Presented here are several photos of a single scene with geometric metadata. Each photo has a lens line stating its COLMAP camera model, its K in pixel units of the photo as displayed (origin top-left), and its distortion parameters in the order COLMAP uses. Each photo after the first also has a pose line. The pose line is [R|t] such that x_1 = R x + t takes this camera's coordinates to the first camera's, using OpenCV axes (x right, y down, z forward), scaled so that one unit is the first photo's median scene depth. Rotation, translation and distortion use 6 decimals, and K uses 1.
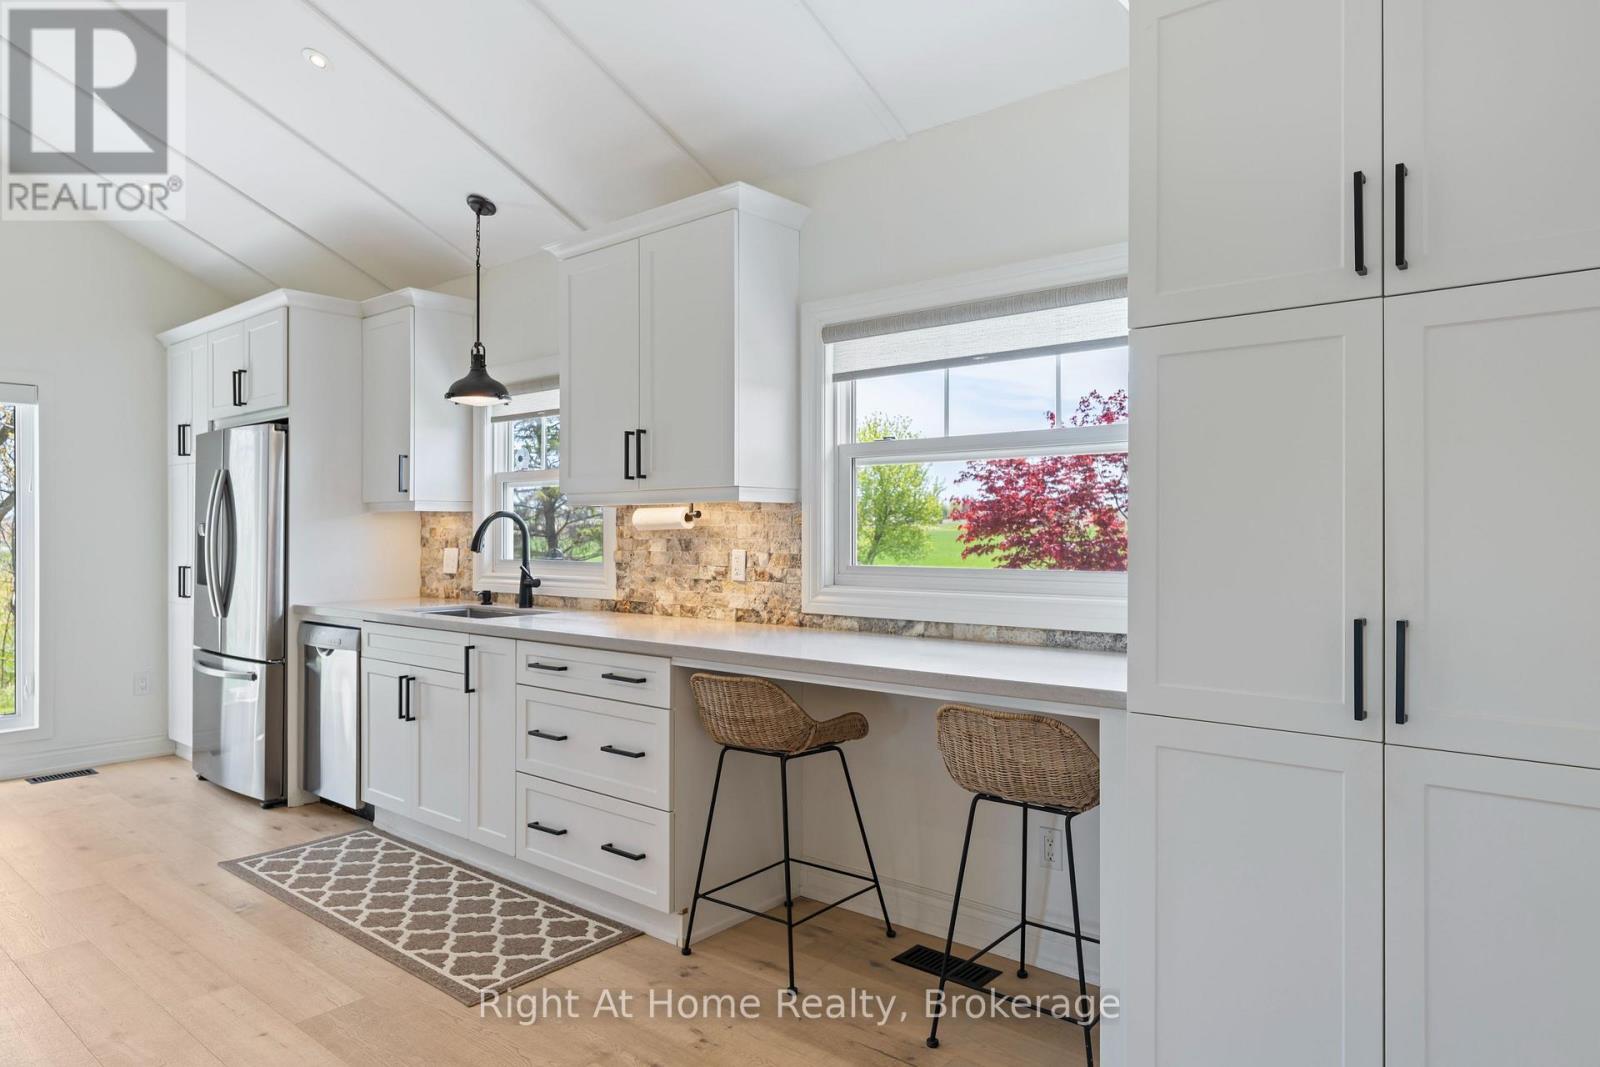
lens RADIAL K [[995.1, 0, 789.5], [0, 995.1, 526.5], [0, 0, 1]] dist [0.001295, 0.000201]
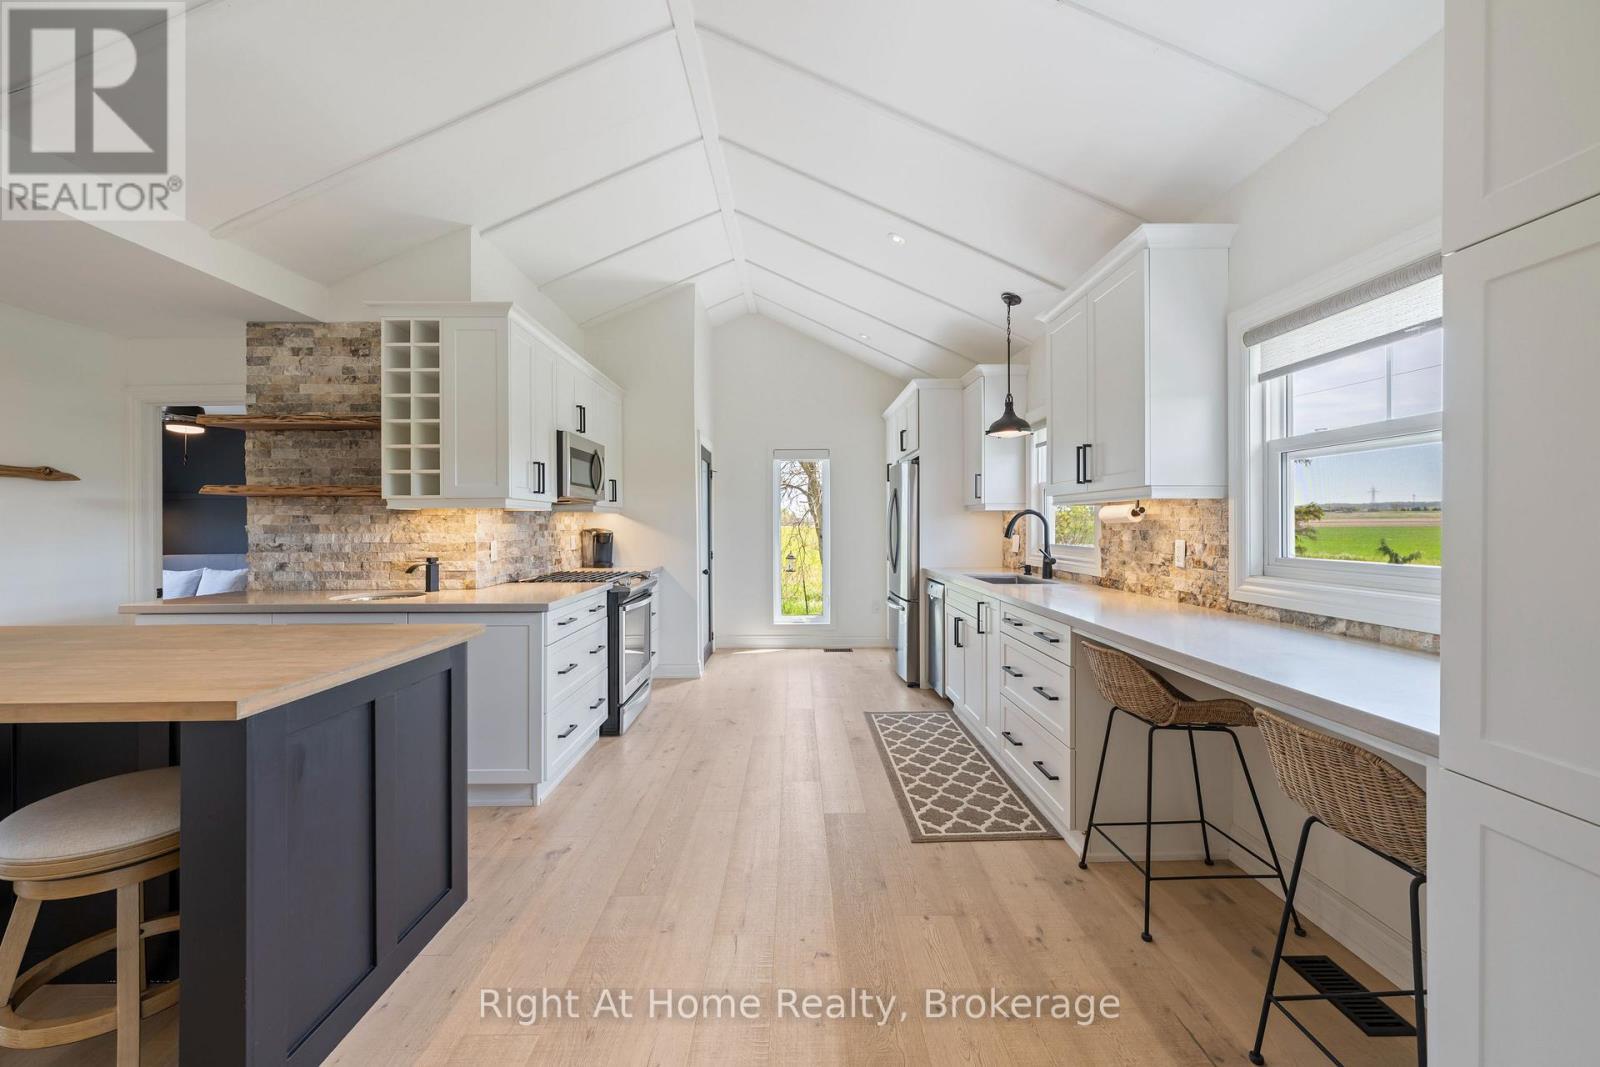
lens RADIAL K [[639.1, 0, 799.7], [0, 639.1, 519.9], [0, 0, 1]] dist [-0.000416, 0.000029]
pose [[0.658150, -0.004235, -0.752875, 0.228809], [0.004452, 0.999989, -0.001733, -0.000682], [0.752873, -0.002211, 0.658162, 0.189411]]
